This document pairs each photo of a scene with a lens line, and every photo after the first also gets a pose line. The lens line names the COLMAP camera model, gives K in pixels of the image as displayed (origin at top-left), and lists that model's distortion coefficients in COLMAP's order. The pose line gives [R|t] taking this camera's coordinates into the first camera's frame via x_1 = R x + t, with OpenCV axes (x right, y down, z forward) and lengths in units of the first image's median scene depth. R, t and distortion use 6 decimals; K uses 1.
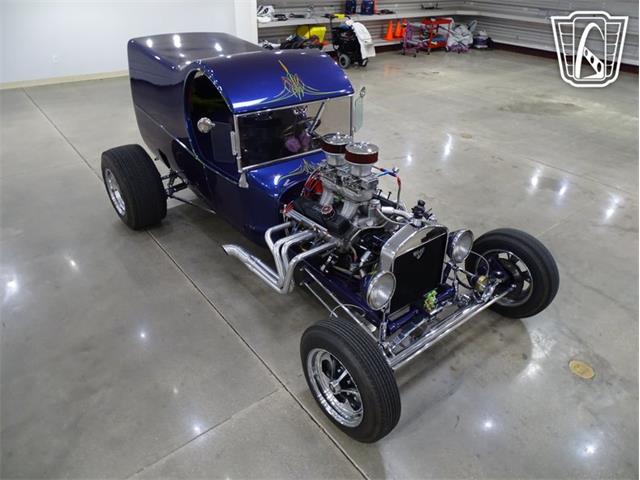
lens RADIAL K [[453.8, 0, 312.8], [0, 453.8, 228.6], [0, 0, 1]] dist [-0.001508, -0.002903]
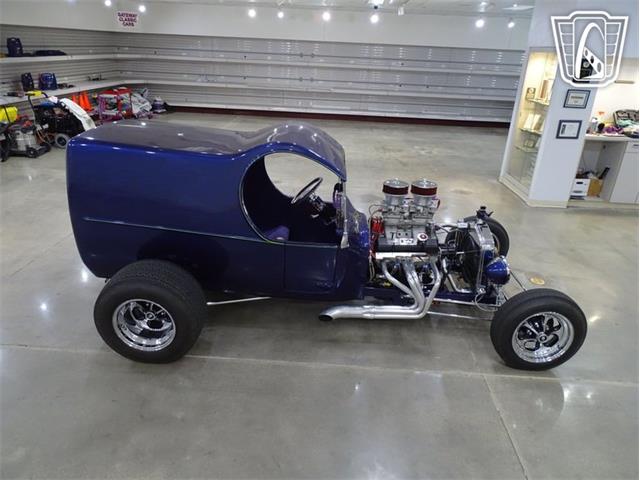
lens RADIAL K [[453.8, 0, 312.2], [0, 453.8, 238.0], [0, 0, 1]] dist [-0.001508, -0.002903]
pose [[0.654473, -0.294358, 0.696432, -0.286033], [0.365657, 0.929447, 0.049218, -0.058625], [-0.661785, 0.222444, 0.715933, 0.086695]]
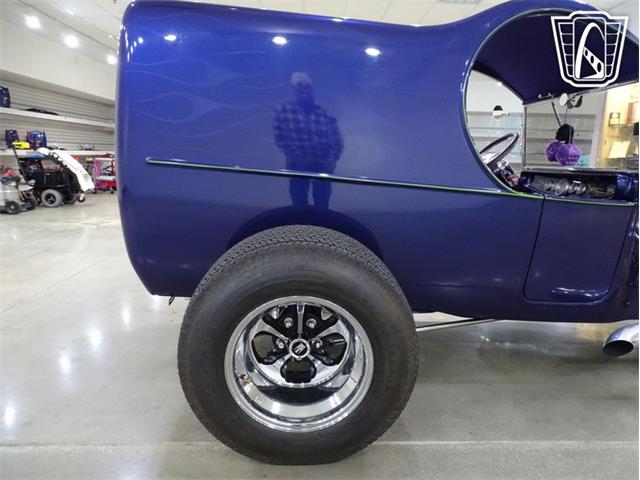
lens RADIAL K [[453.8, 0, 318.2], [0, 453.8, 243.6], [0, 0, 1]] dist [-0.001508, -0.002903]
pose [[0.598669, -0.165457, 0.783721, -0.258088], [0.404878, 0.906745, -0.117849, -0.044862], [-0.691136, 0.387864, 0.609830, 0.291099]]
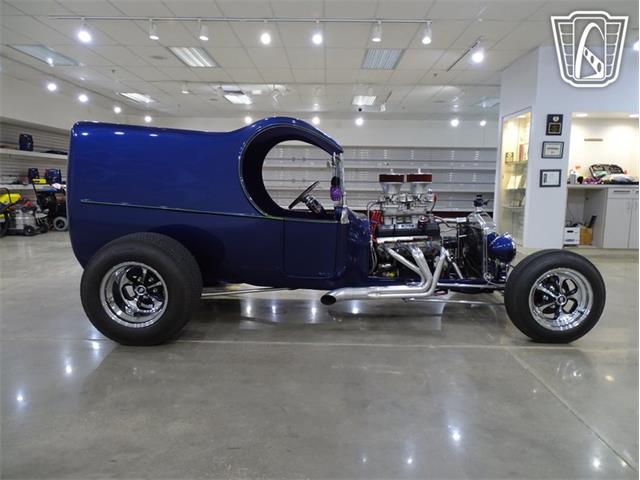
lens RADIAL K [[453.8, 0, 314.4], [0, 453.8, 239.0], [0, 0, 1]] dist [-0.001508, -0.002903]
pose [[0.634539, -0.111885, 0.764749, -0.305578], [0.397207, 0.896007, -0.198488, 0.036850], [-0.663013, 0.429712, 0.612994, 0.128633]]
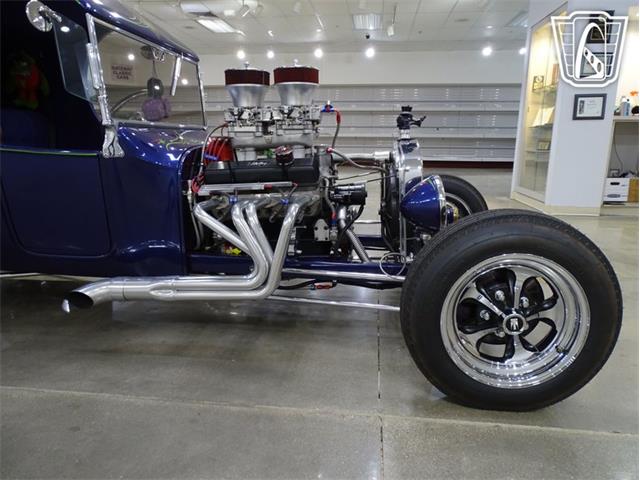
lens RADIAL K [[453.8, 0, 315.9], [0, 453.8, 242.2], [0, 0, 1]] dist [-0.001508, -0.002903]
pose [[0.708601, -0.180373, 0.682166, -0.113434], [0.370529, 0.917873, -0.142190, 0.052803], [-0.600494, 0.353518, 0.717239, 0.151573]]
